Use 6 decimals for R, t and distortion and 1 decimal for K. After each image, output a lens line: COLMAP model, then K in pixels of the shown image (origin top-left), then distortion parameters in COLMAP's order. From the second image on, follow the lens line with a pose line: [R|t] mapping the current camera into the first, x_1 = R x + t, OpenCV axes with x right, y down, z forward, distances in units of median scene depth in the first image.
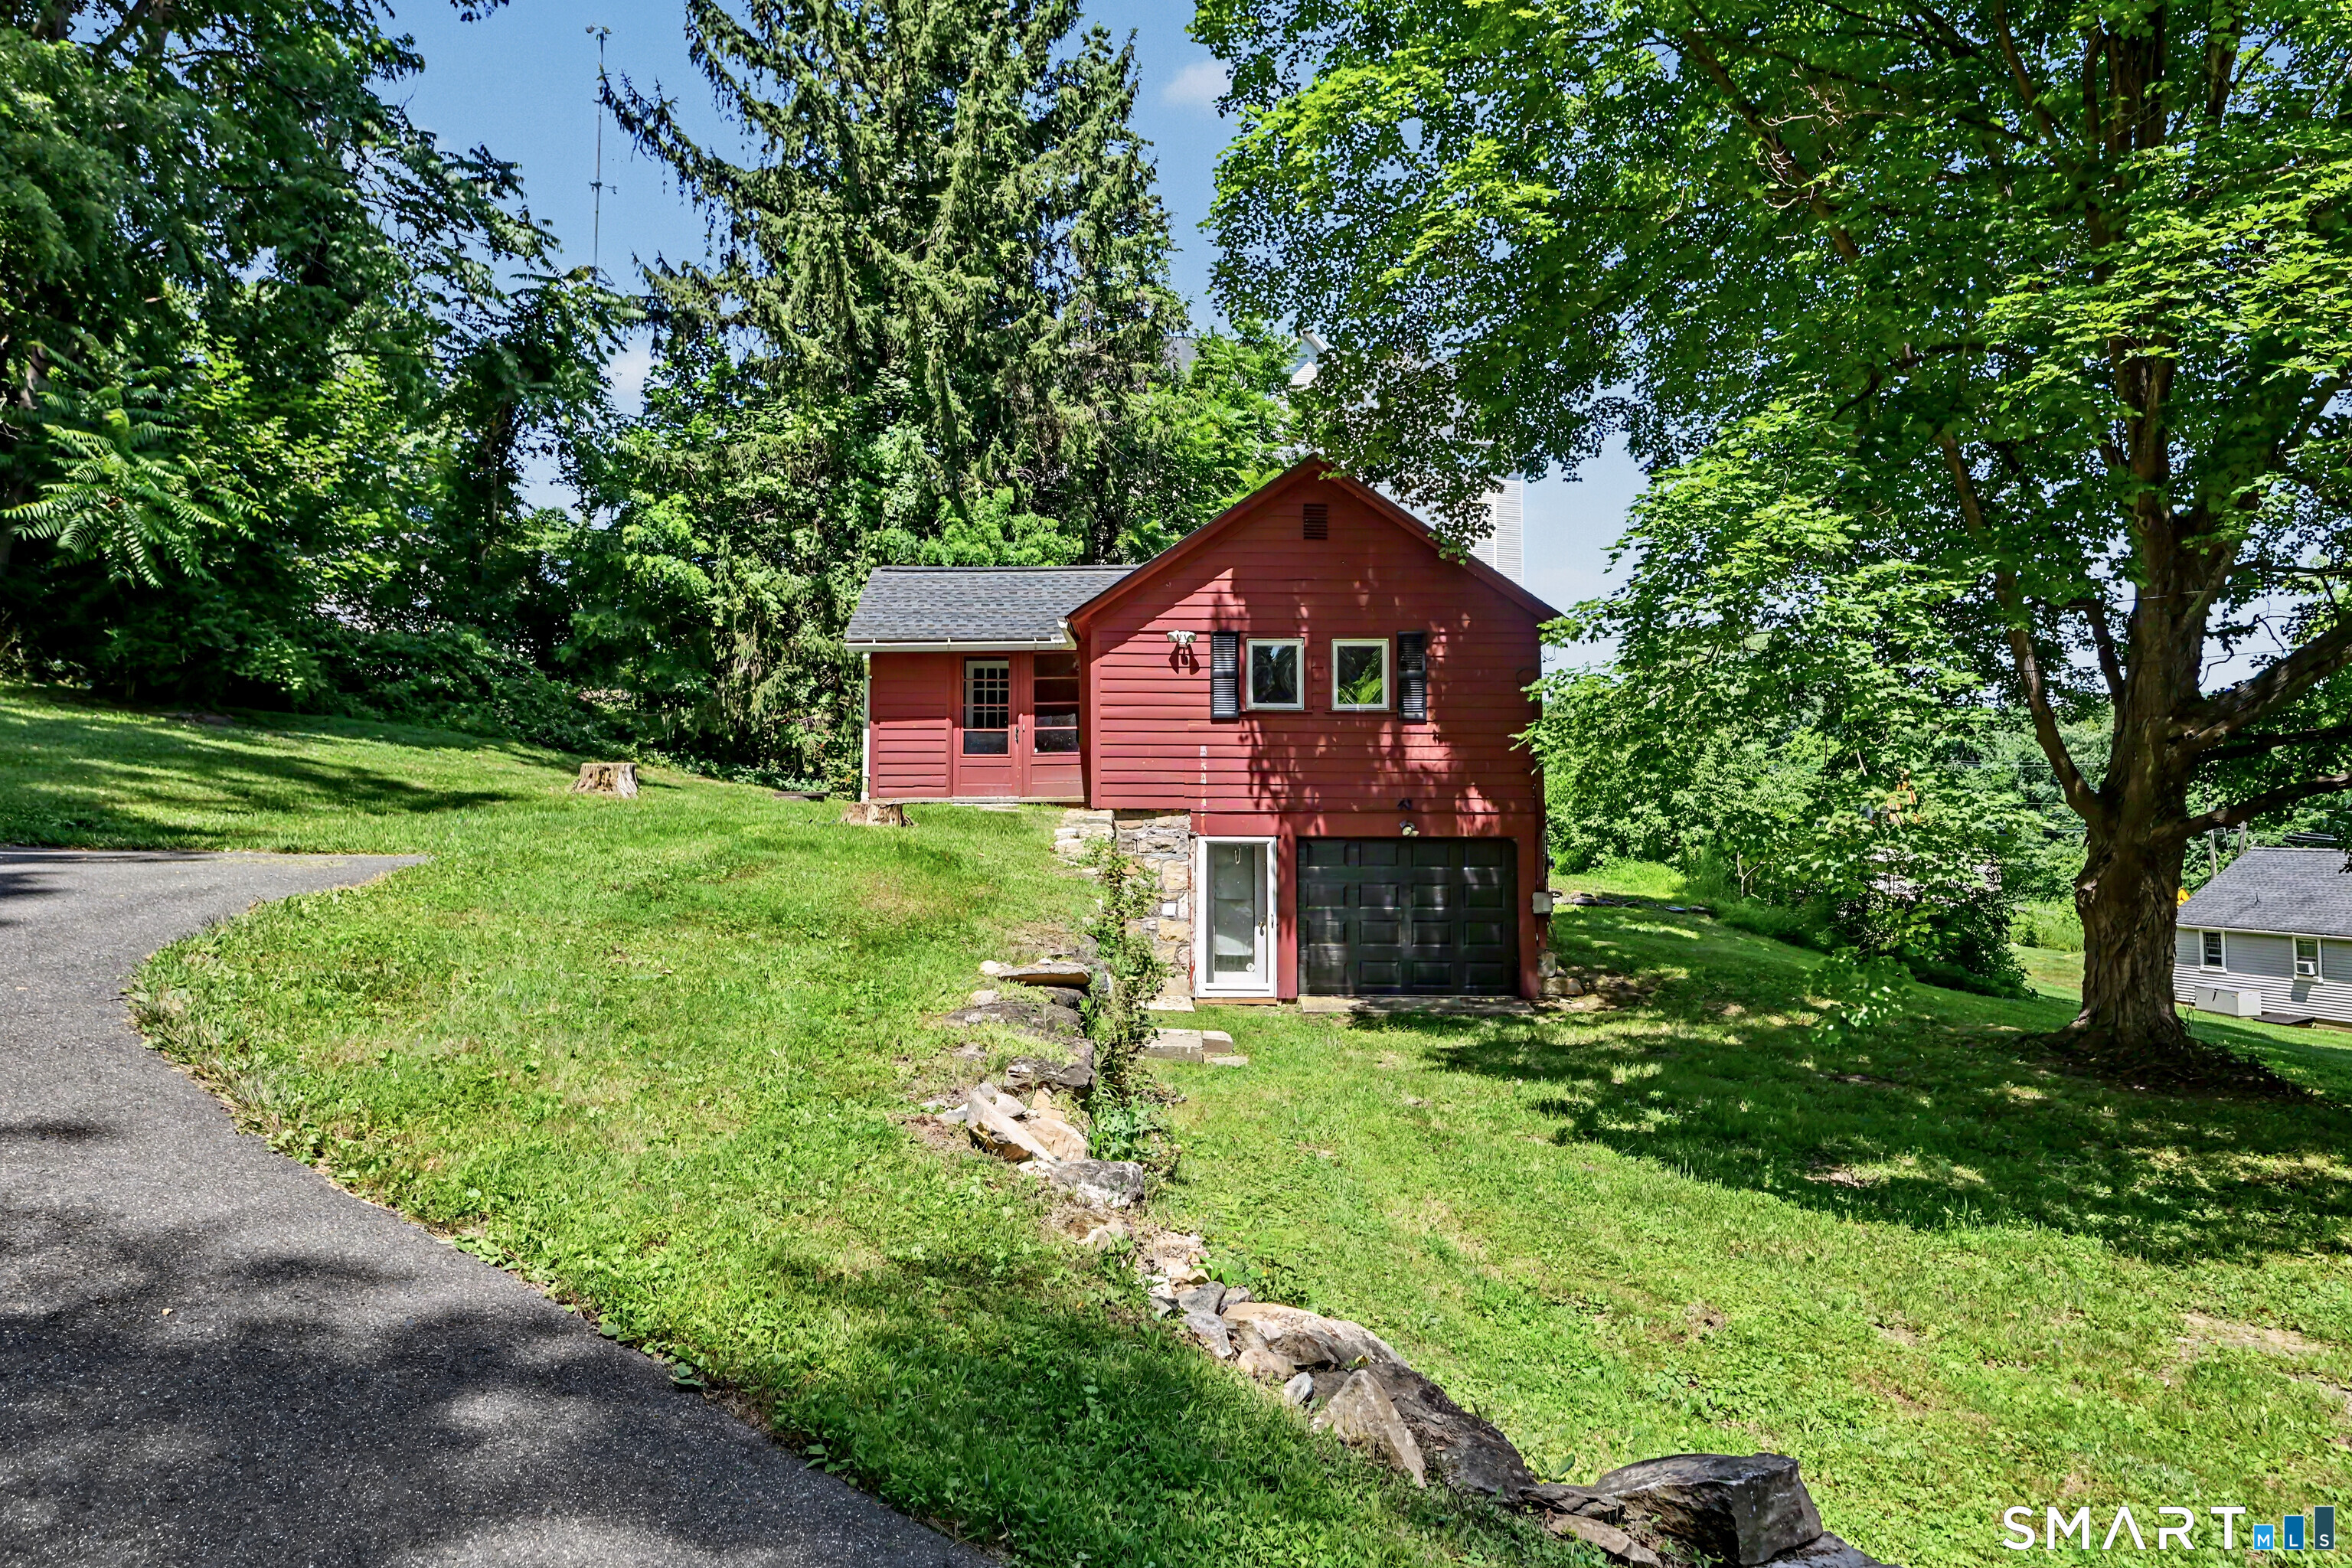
lens RADIAL K [[1550.2, 0, 1178.3], [0, 1550.2, 784.3], [0, 0, 1]] dist [-0.004239, 0.004933]
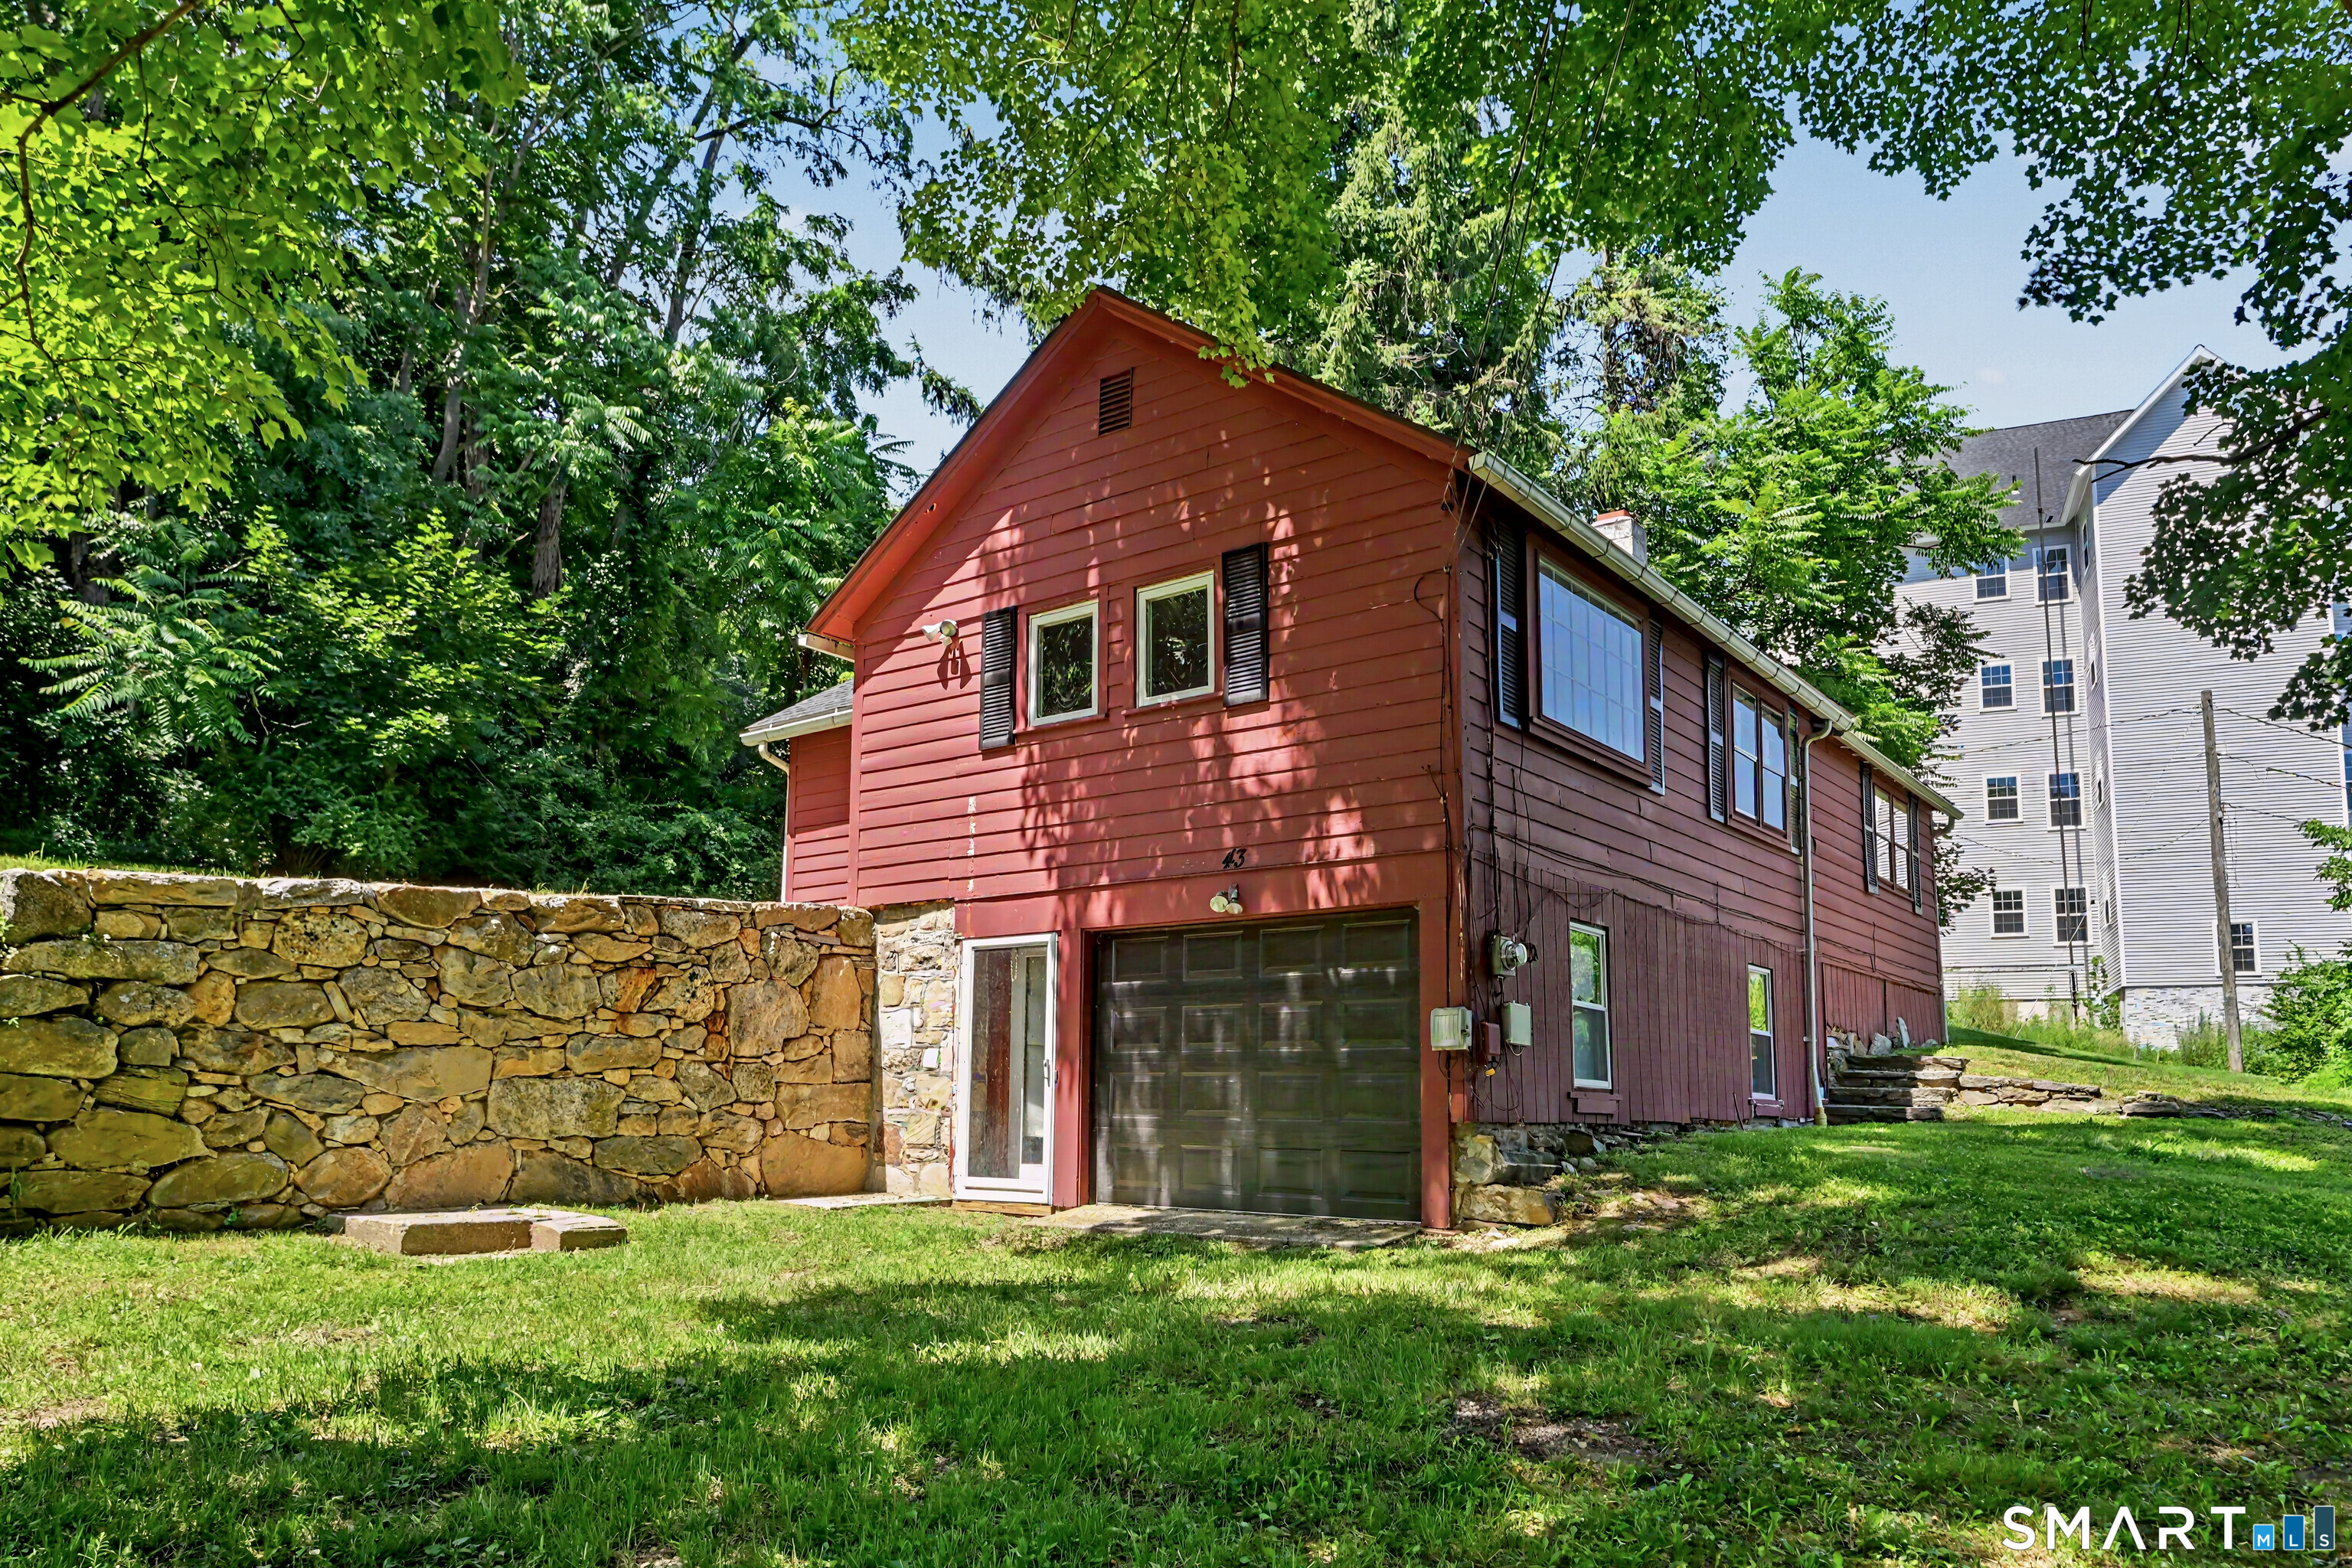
lens RADIAL K [[1550.2, 0, 1114.1], [0, 1550.2, 919.4], [0, 0, 1]] dist [-0.004239, 0.004933]
pose [[0.770427, -0.063459, -0.634362, 0.384689], [0.006148, 0.995727, -0.092141, 0.070153], [0.637498, 0.067088, 0.767525, 0.473106]]
